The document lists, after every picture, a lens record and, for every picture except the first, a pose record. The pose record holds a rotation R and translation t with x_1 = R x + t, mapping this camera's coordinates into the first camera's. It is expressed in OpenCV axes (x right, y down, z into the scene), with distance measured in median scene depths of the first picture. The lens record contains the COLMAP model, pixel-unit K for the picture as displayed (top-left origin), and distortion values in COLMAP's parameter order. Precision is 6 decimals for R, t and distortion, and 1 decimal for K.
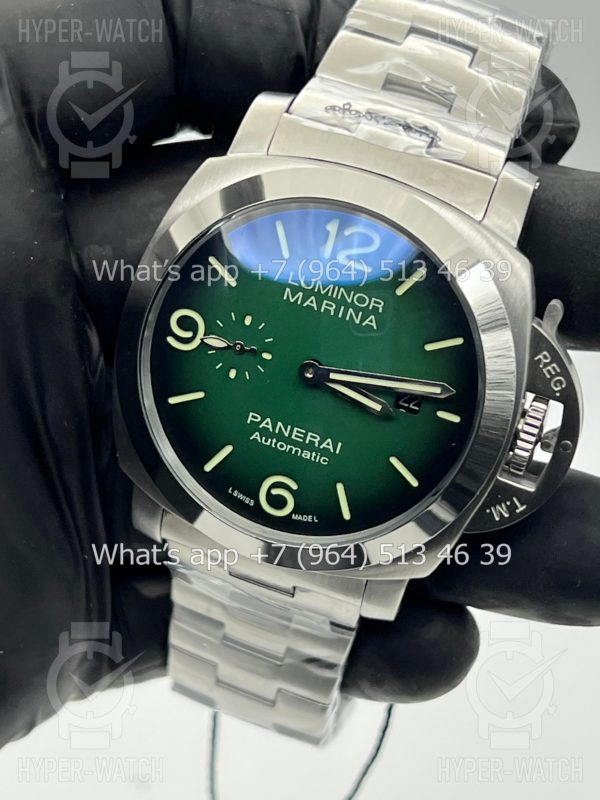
lens RADIAL K [[1947.4, 0, 285.8], [0, 1947.4, 387.7], [0, 0, 1]] dist [0.222416, 0.020578]
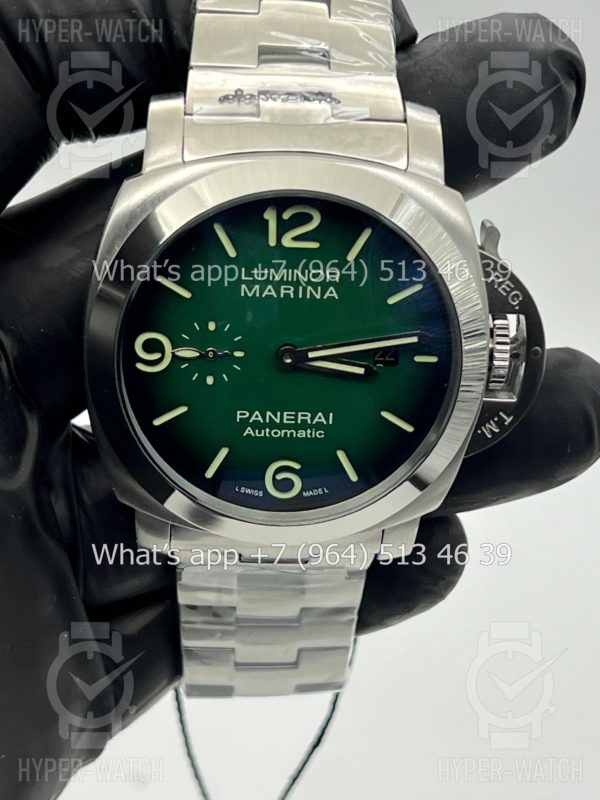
lens RADIAL K [[1947.4, 0, 285.8], [0, 1947.4, 387.7], [0, 0, 1]] dist [0.222416, 0.020578]
pose [[0.931515, -0.302729, 0.201580, -0.196991], [0.282262, 0.951260, 0.124230, -0.118685], [-0.229363, -0.058824, 0.971562, 0.007713]]
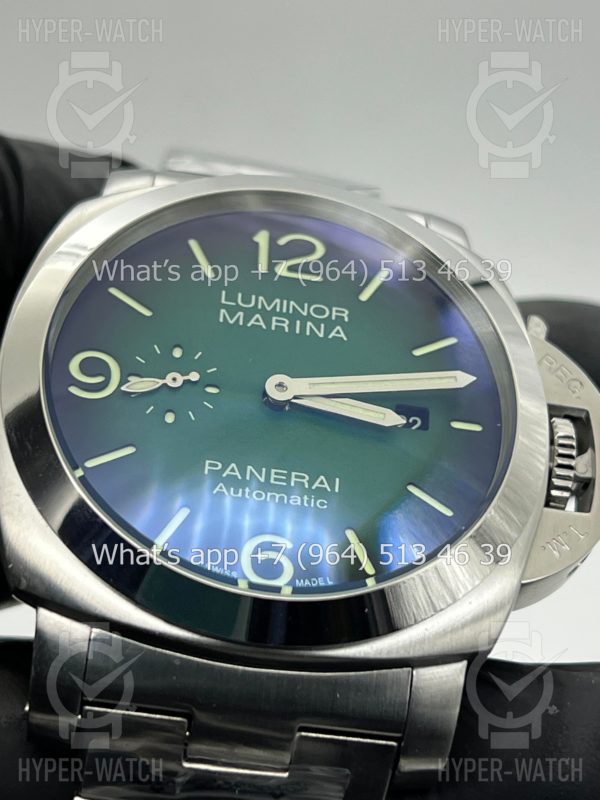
lens RADIAL K [[1947.4, 0, 285.8], [0, 1947.4, 387.7], [0, 0, 1]] dist [0.222416, 0.020578]
pose [[0.903778, 0.012059, 0.427832, -0.299181], [0.272410, 0.754789, -0.596729, 0.429080], [-0.330119, 0.655856, 0.678877, 0.491322]]
